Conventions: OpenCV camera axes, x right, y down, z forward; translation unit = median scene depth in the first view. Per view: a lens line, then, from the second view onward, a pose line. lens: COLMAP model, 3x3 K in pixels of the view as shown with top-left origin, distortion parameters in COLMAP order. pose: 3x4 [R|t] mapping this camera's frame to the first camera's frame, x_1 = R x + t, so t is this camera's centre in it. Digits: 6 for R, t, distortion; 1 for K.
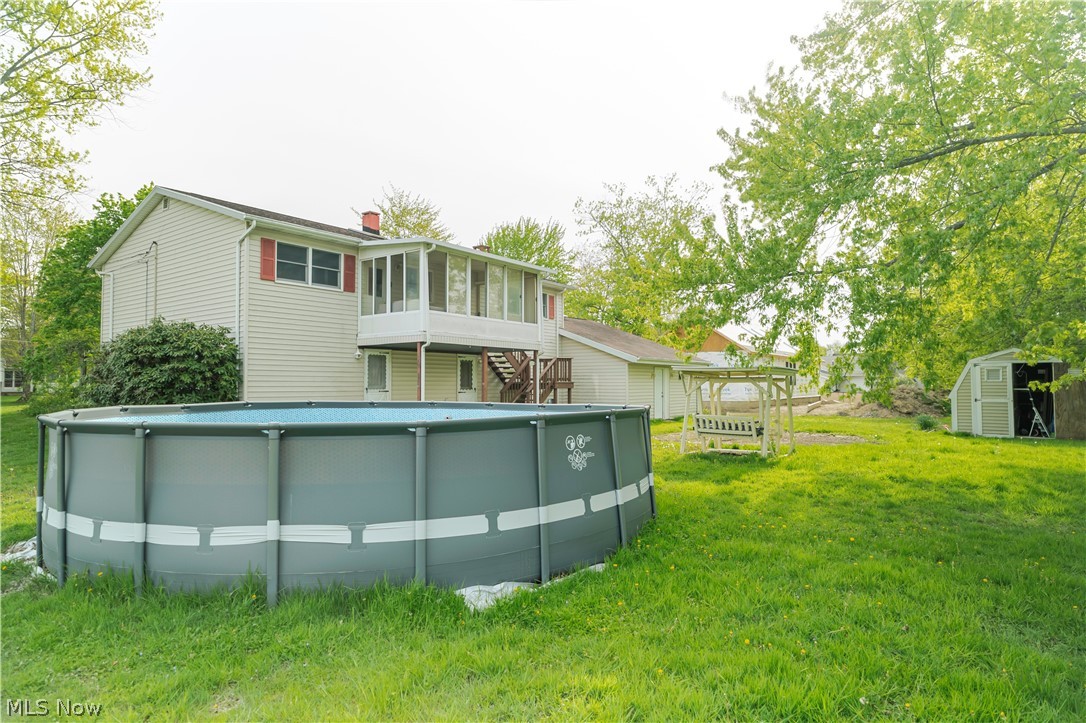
lens RADIAL K [[640.8, 0, 547.4], [0, 640.8, 363.6], [0, 0, 1]] dist [-0.003170, -0.000093]
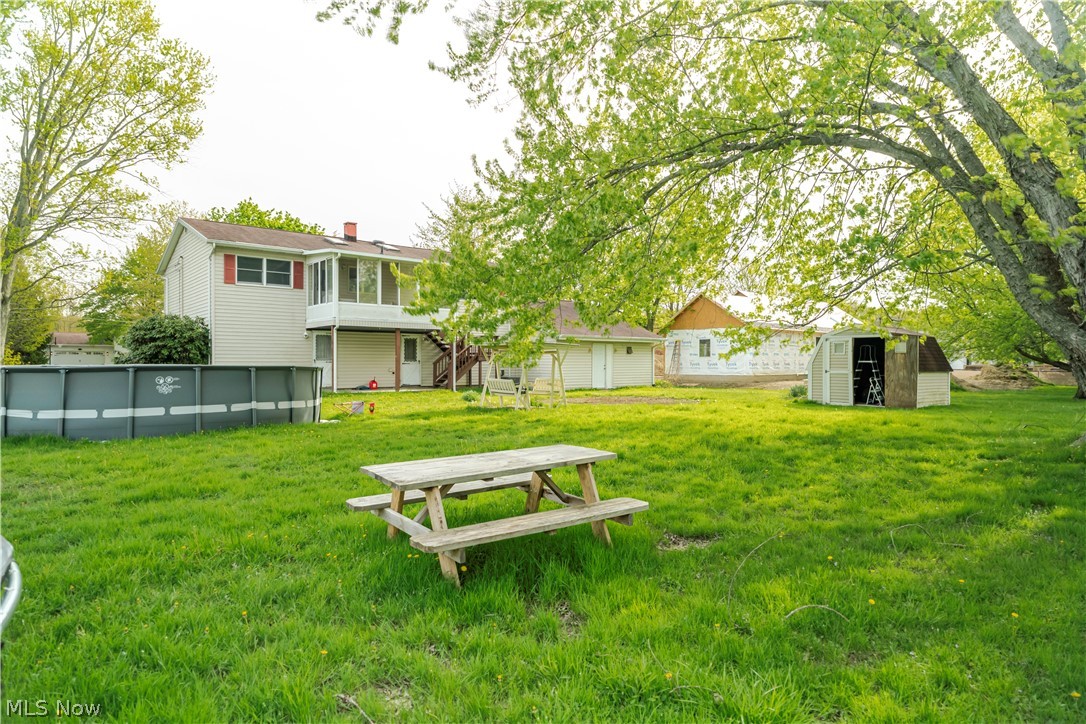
lens RADIAL K [[640.8, 0, 537.0], [0, 640.8, 362.6], [0, 0, 1]] dist [-0.003170, -0.000093]
pose [[0.972274, 0.002314, -0.233833, 0.503136], [0.005712, 0.999418, 0.033641, 0.001826], [0.233775, -0.034044, 0.971695, -0.209497]]
